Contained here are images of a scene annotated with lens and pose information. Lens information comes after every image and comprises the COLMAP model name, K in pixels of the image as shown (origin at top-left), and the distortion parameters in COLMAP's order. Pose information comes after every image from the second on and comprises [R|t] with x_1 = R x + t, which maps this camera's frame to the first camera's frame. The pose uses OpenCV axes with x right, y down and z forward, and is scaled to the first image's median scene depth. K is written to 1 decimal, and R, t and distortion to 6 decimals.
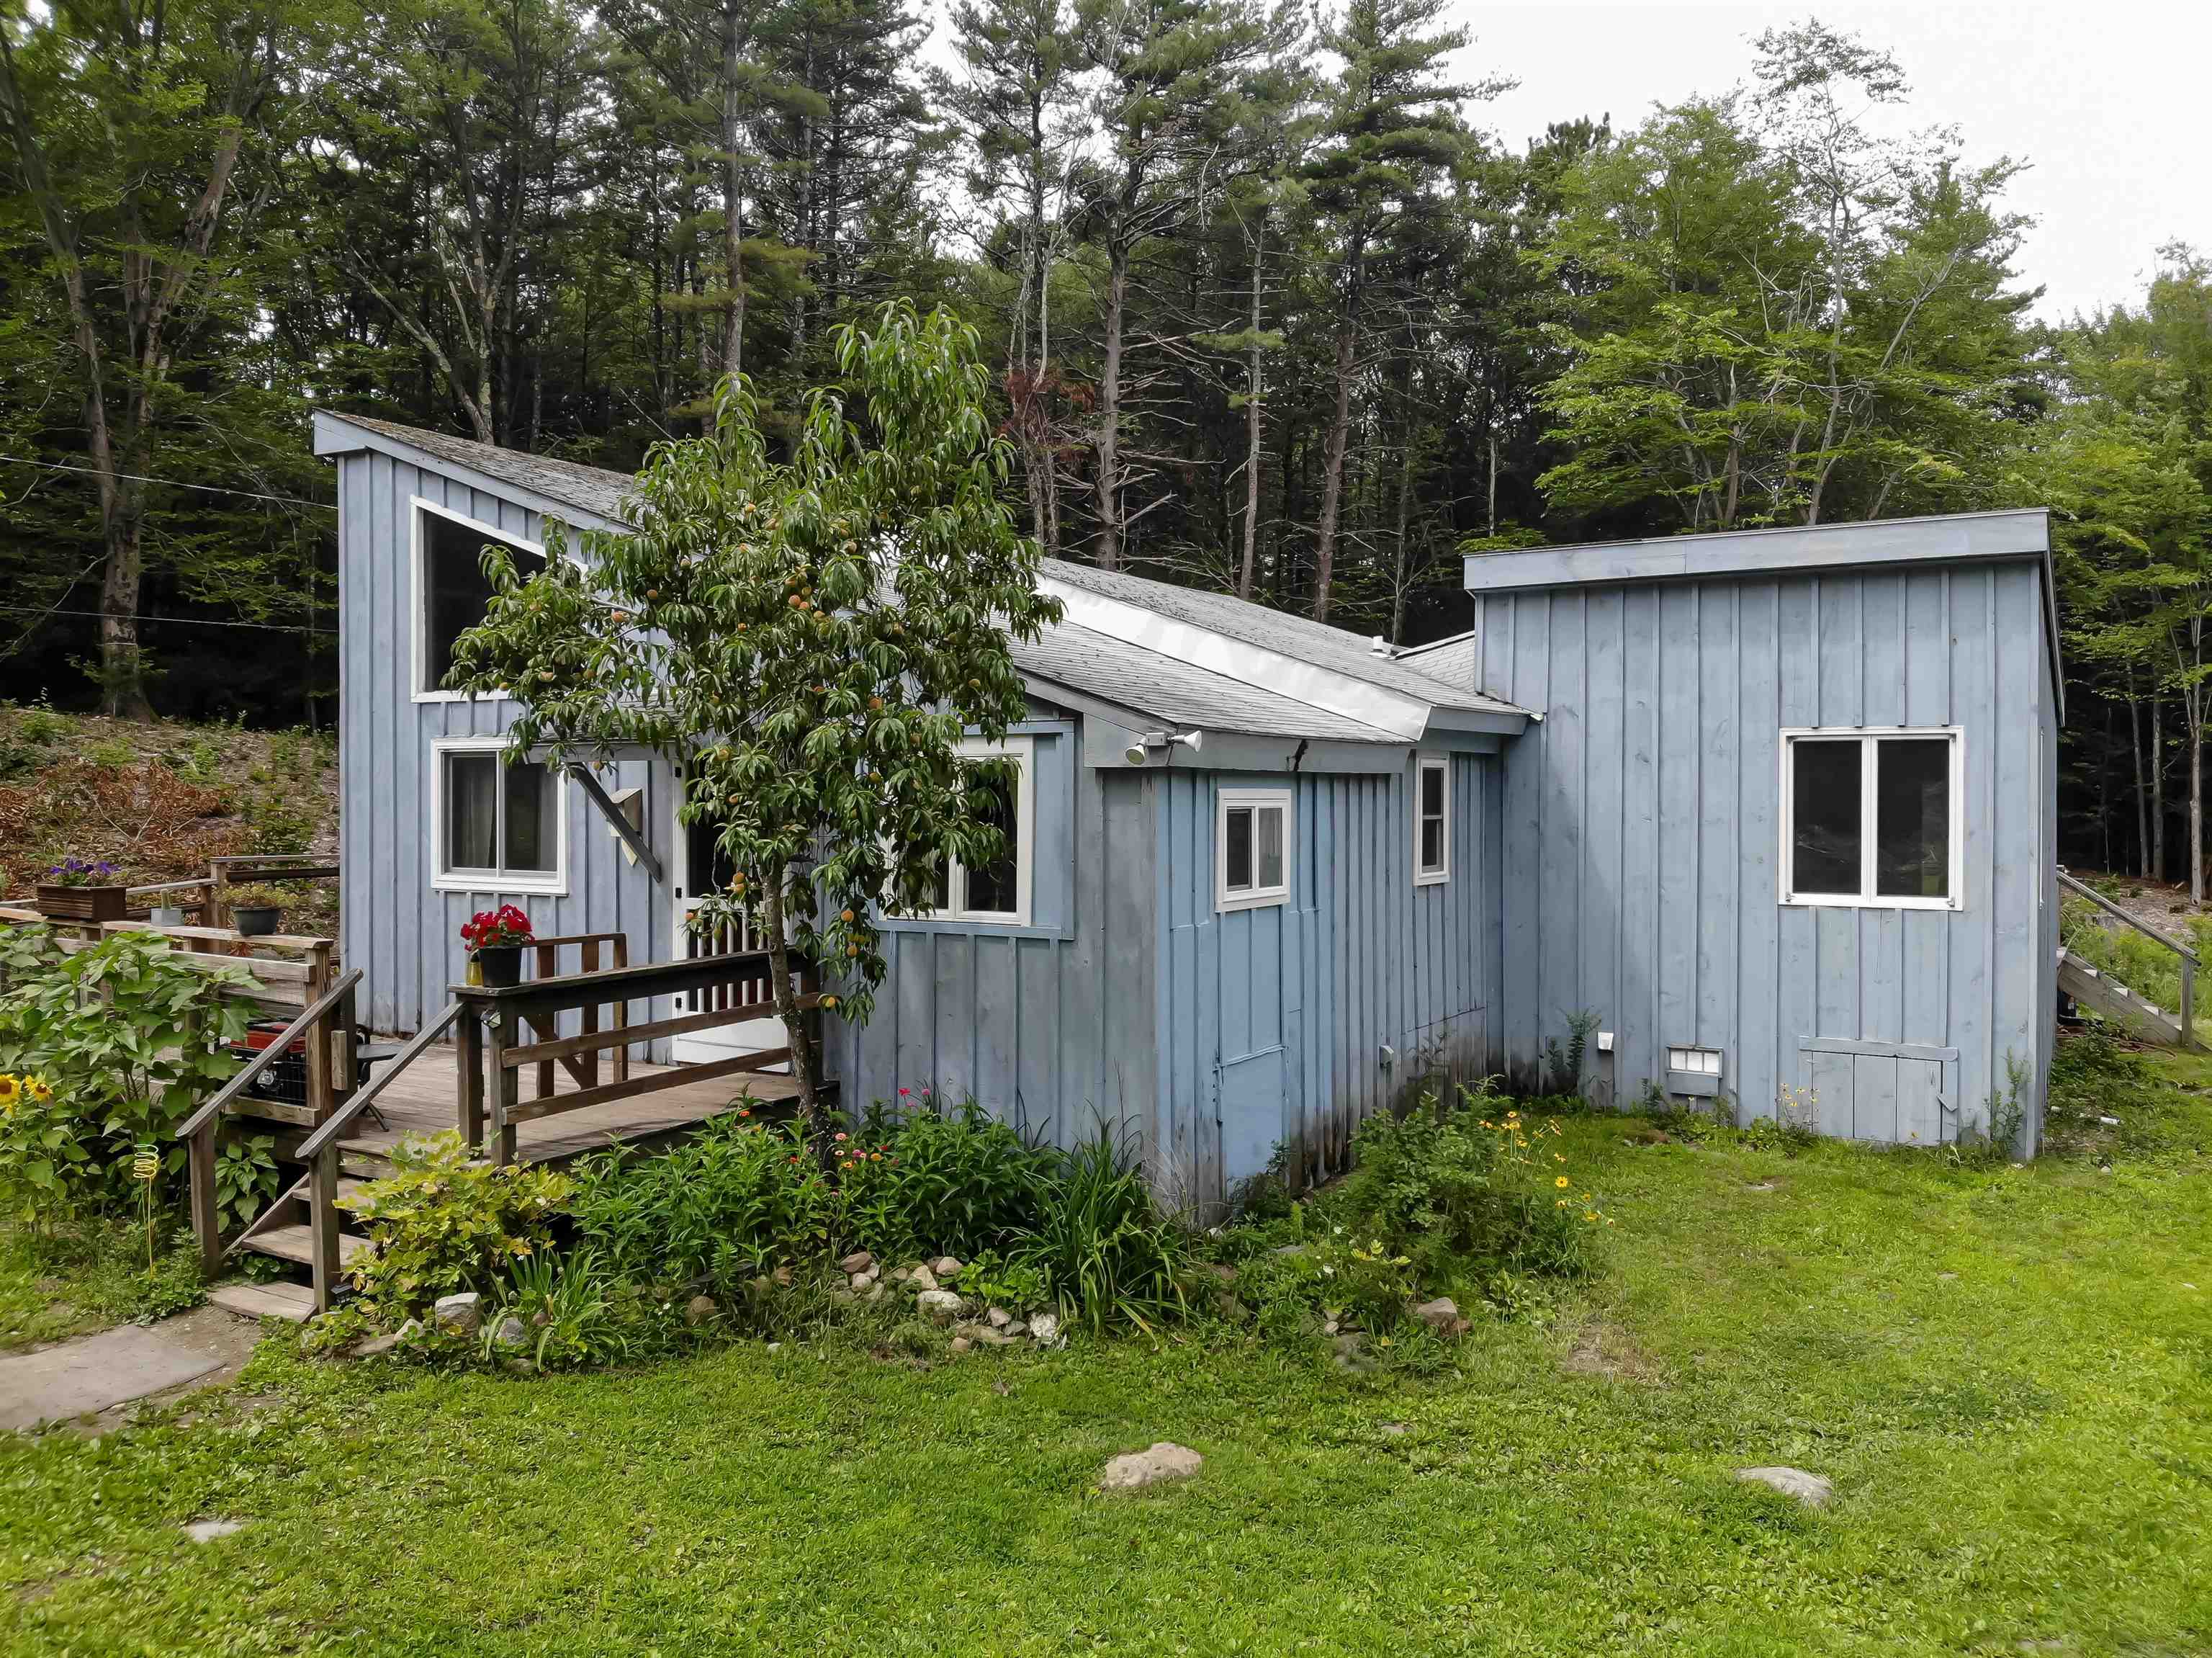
lens RADIAL K [[1625.5, 0, 1101.3], [0, 1625.5, 811.8], [0, 0, 1]] dist [0.069905, -0.201039]
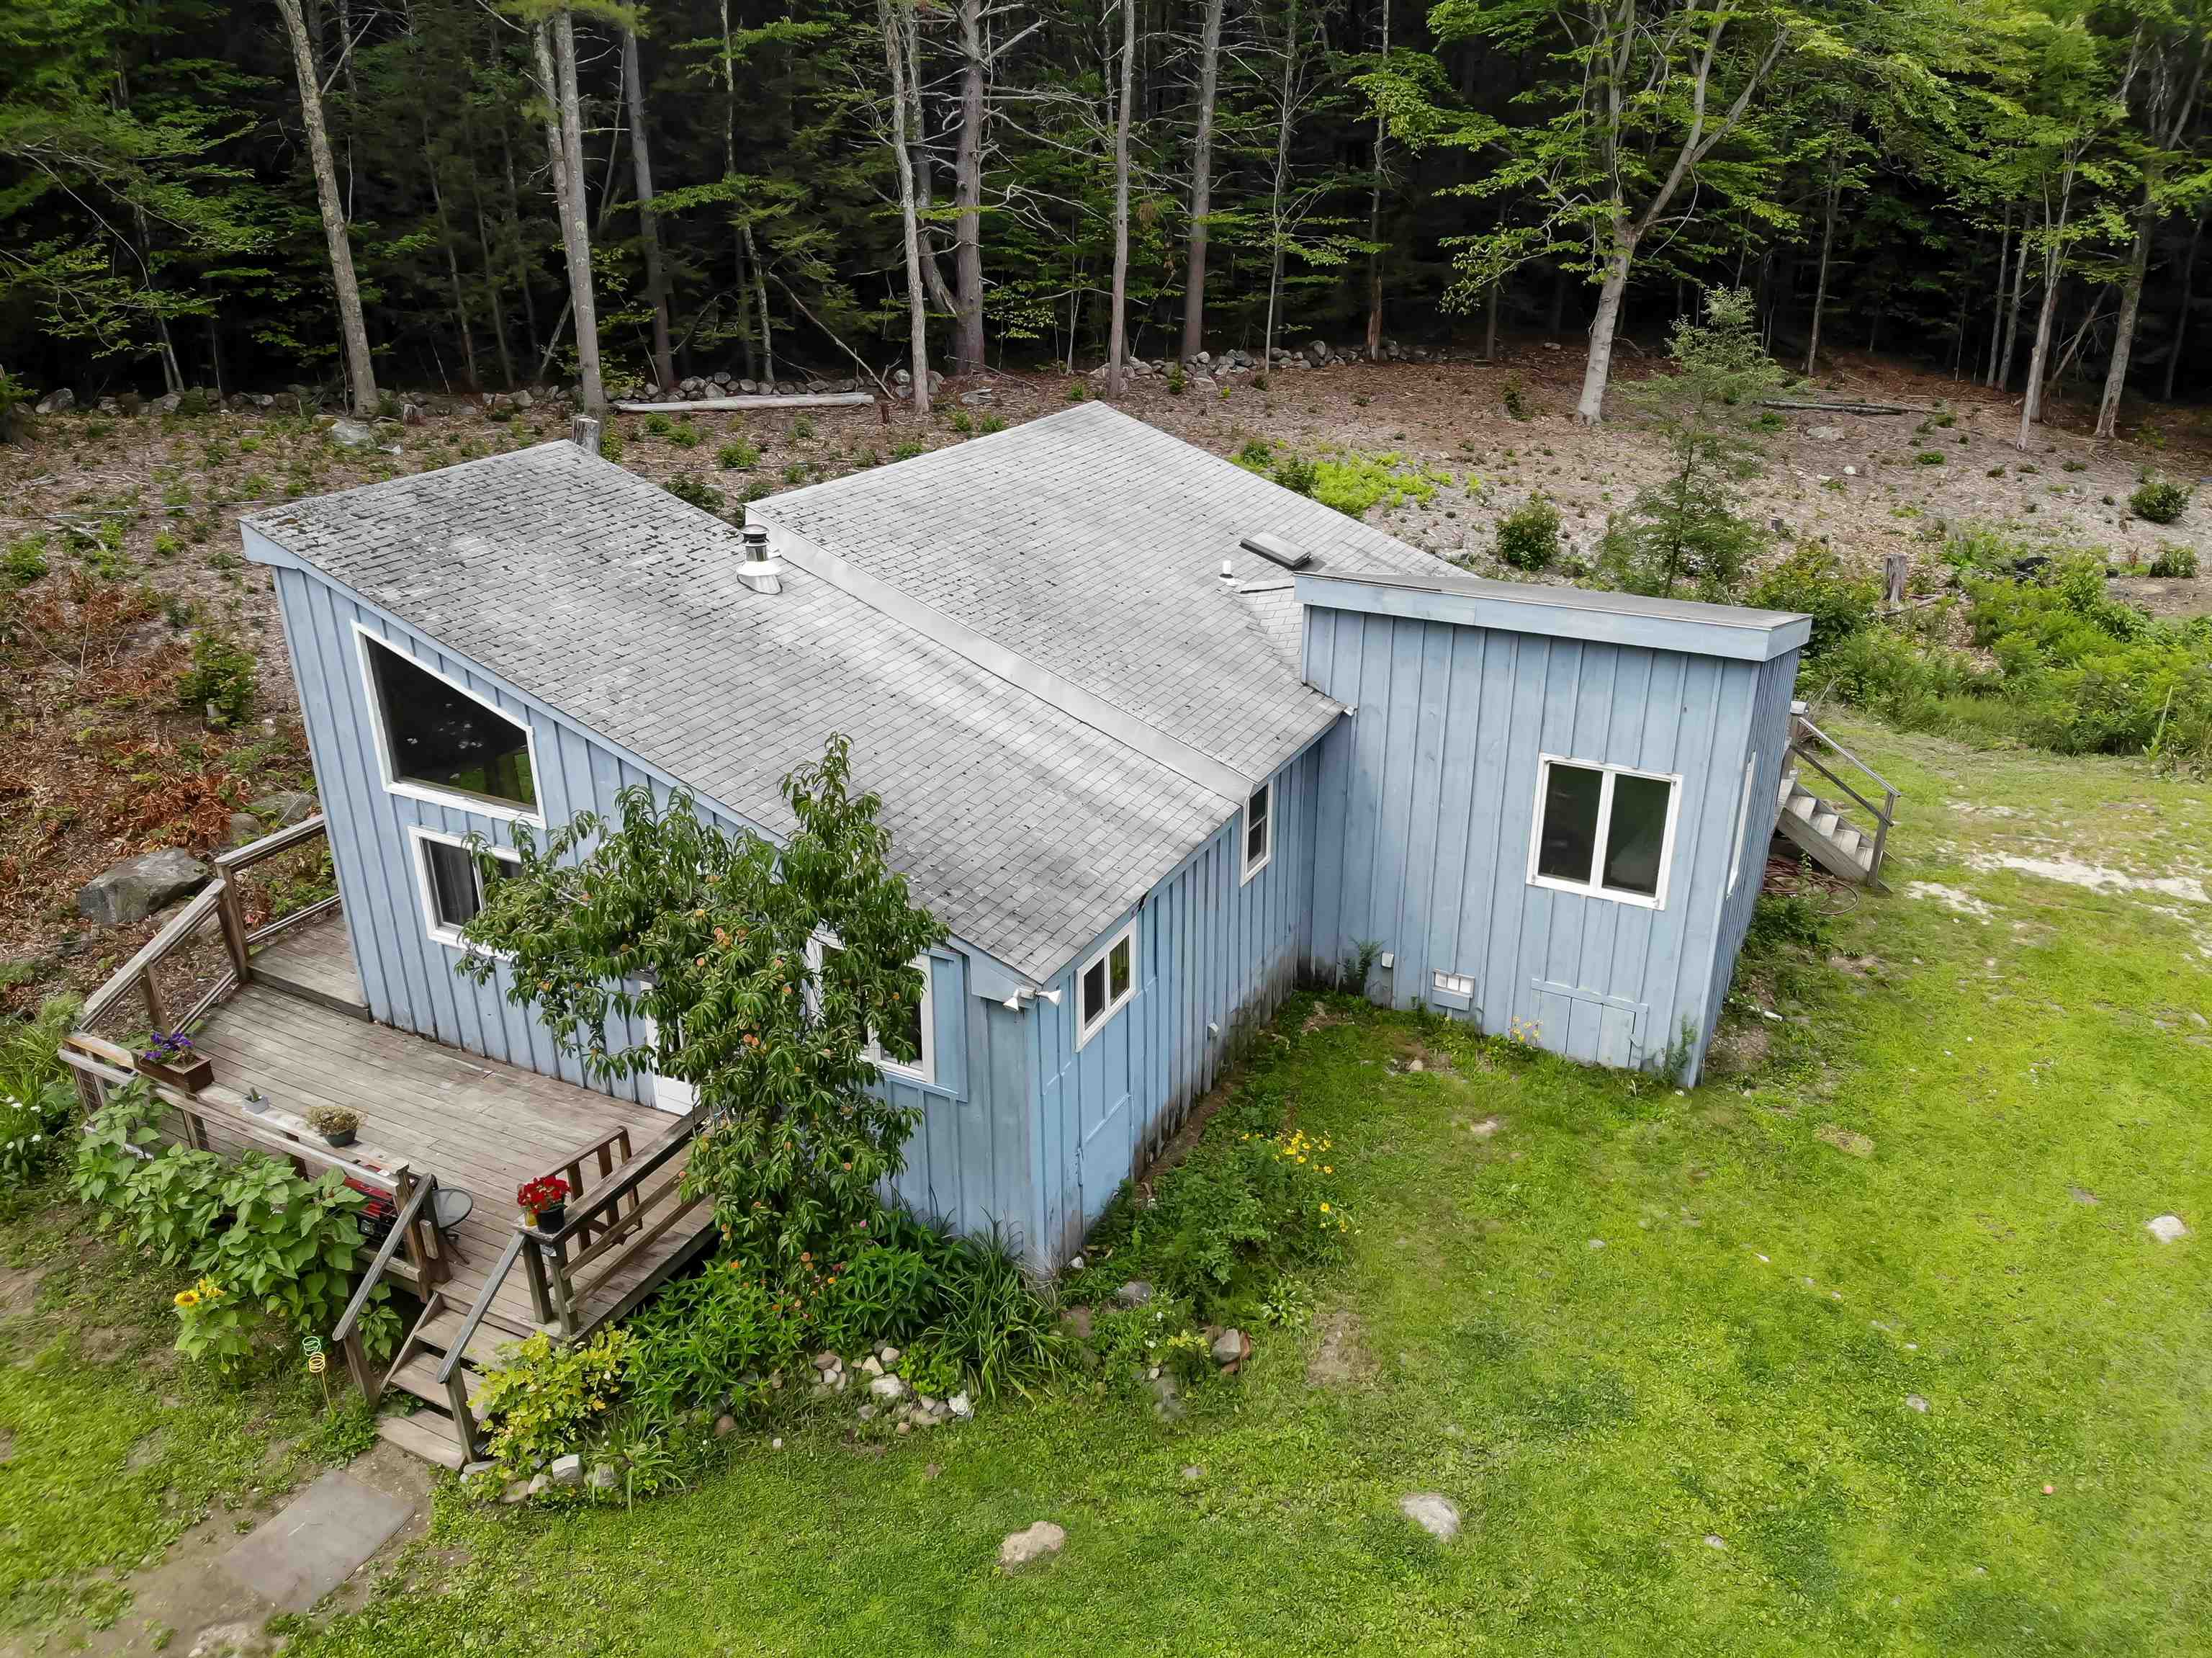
lens RADIAL K [[1625.5, 0, 1101.3], [0, 1625.5, 811.8], [0, 0, 1]] dist [0.069905, -0.201039]
pose [[0.997446, -0.036450, 0.061426, 0.015112], [0.010362, 0.924737, 0.380466, -0.498517], [-0.070671, -0.378858, 0.922752, -0.115509]]
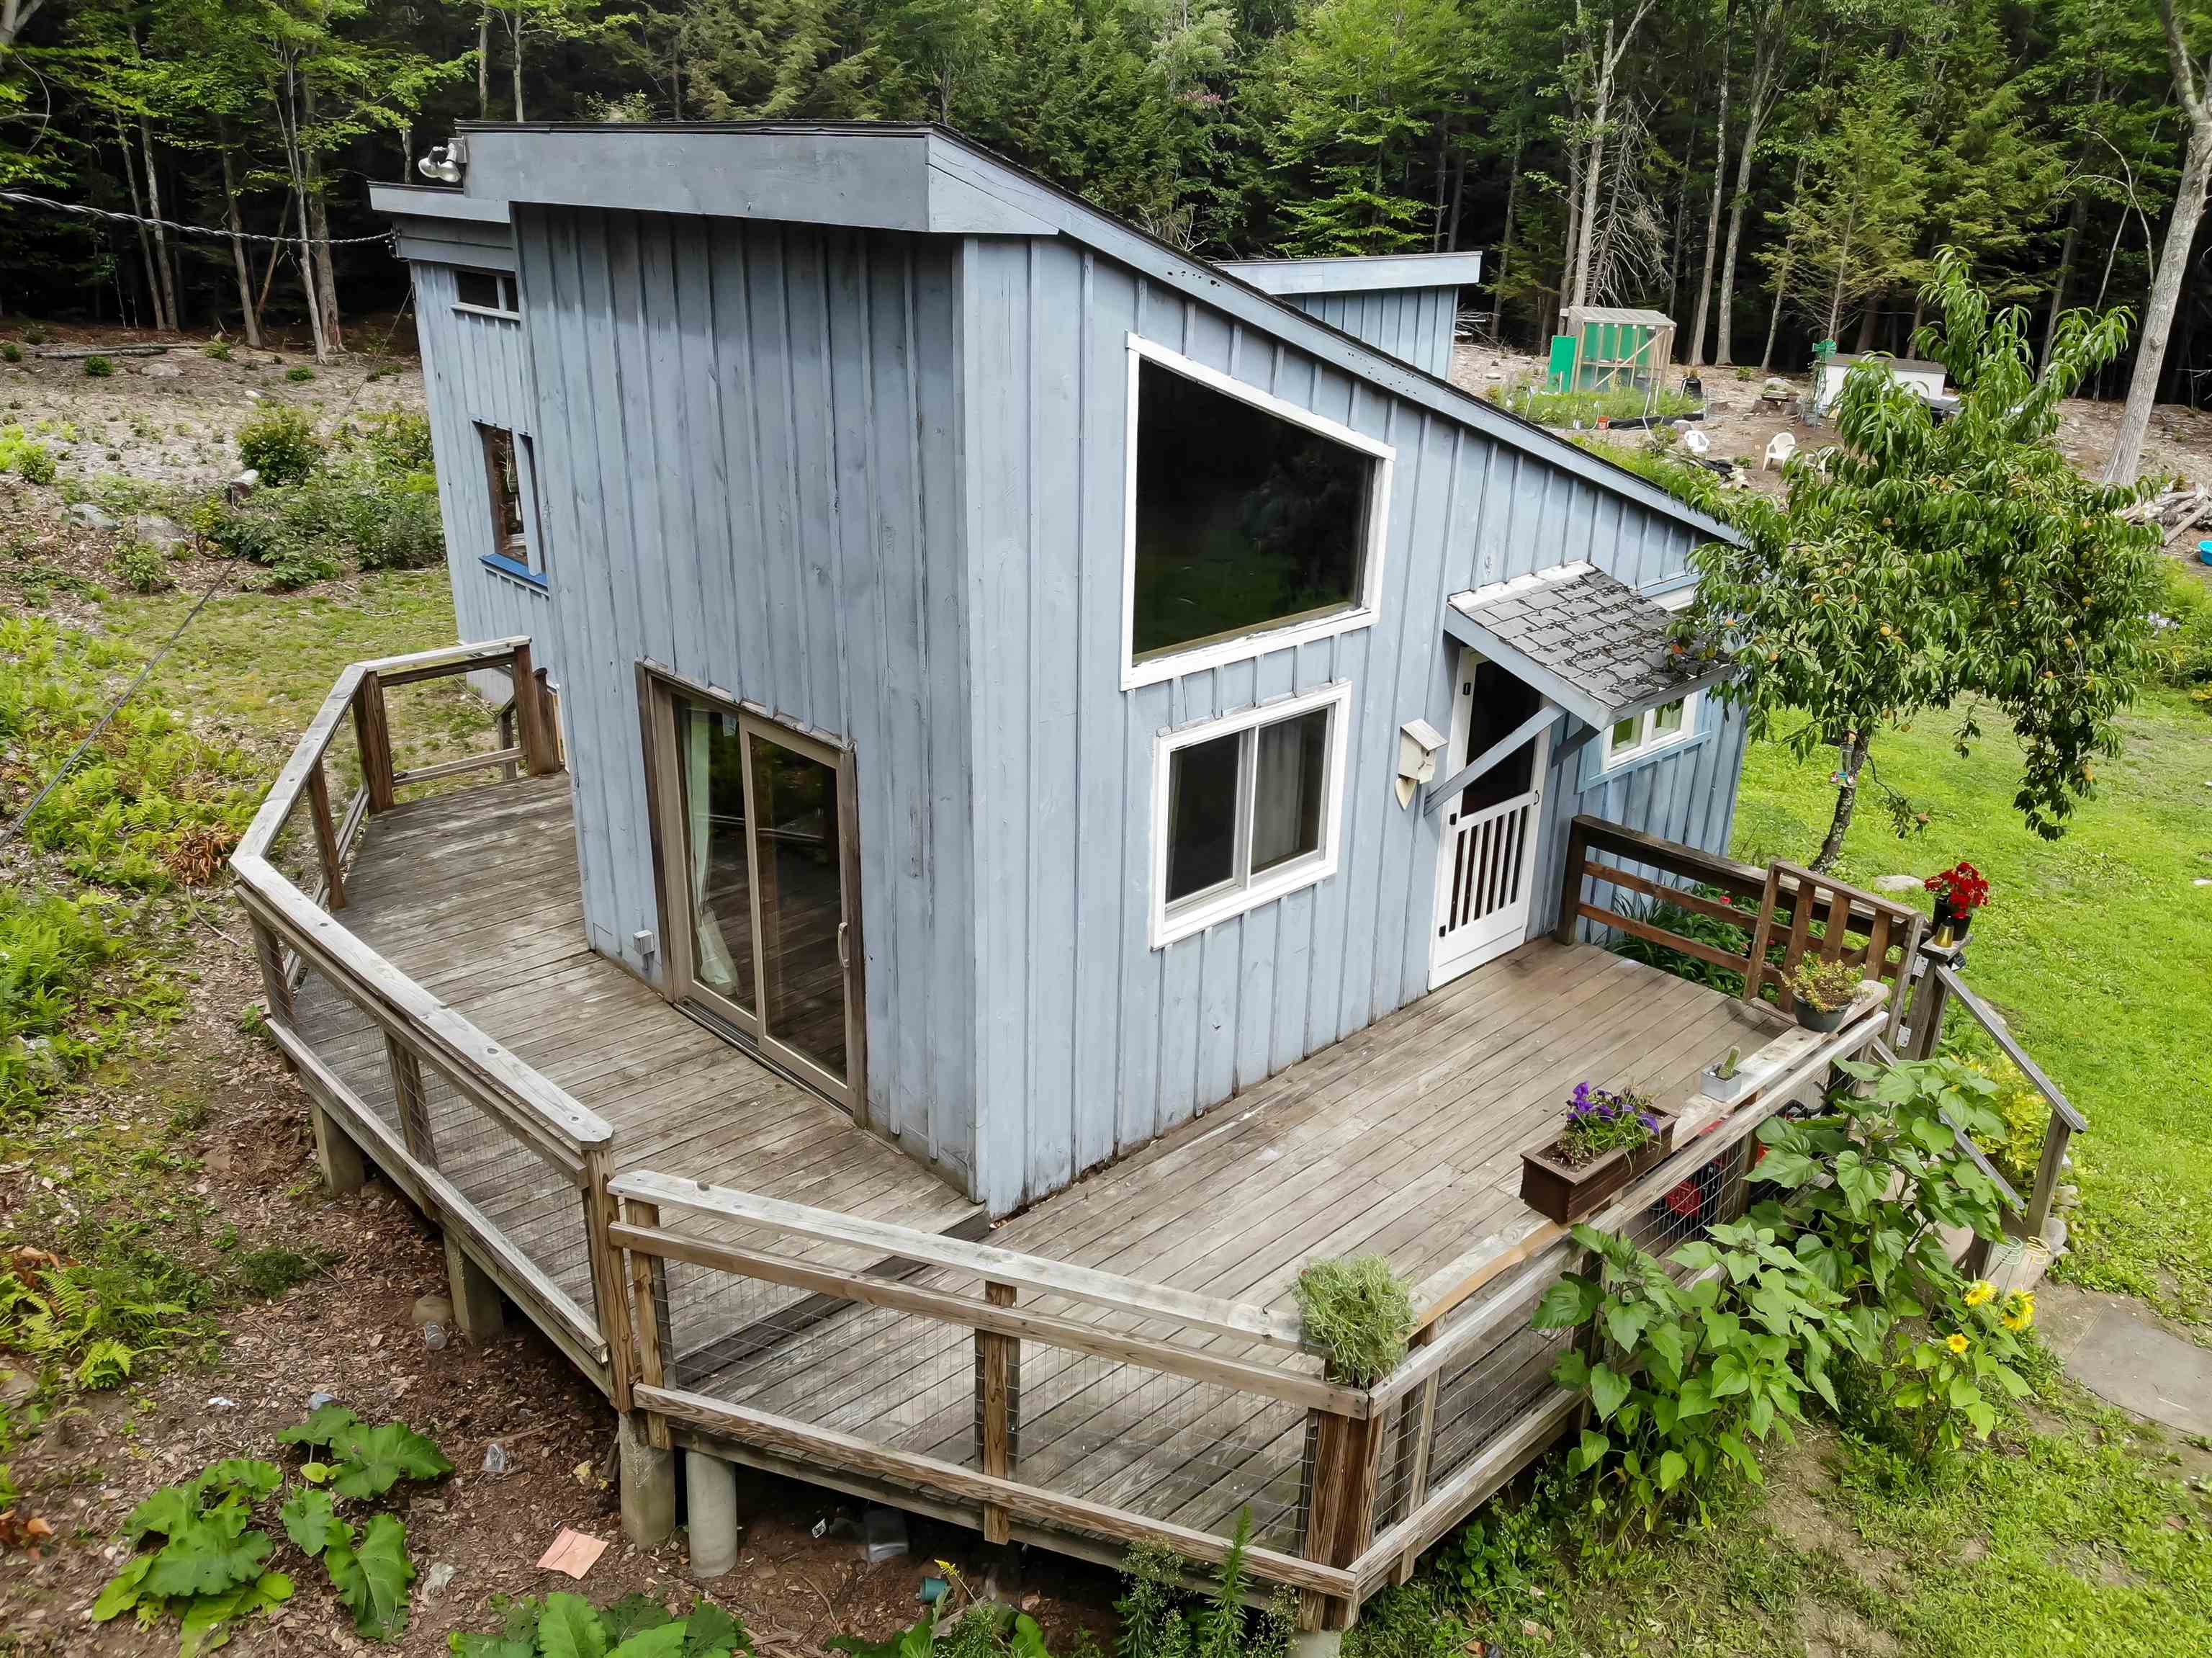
lens RADIAL K [[1672.0, 0, 1105.0], [0, 1672.0, 836.0], [0, 0, 1]] dist [0.073180, -0.171890]
pose [[0.254087, -0.358833, 0.898153, -1.010153], [-0.006676, 0.927956, 0.372629, -0.251188], [-0.967158, -0.100676, 0.233387, 0.869916]]
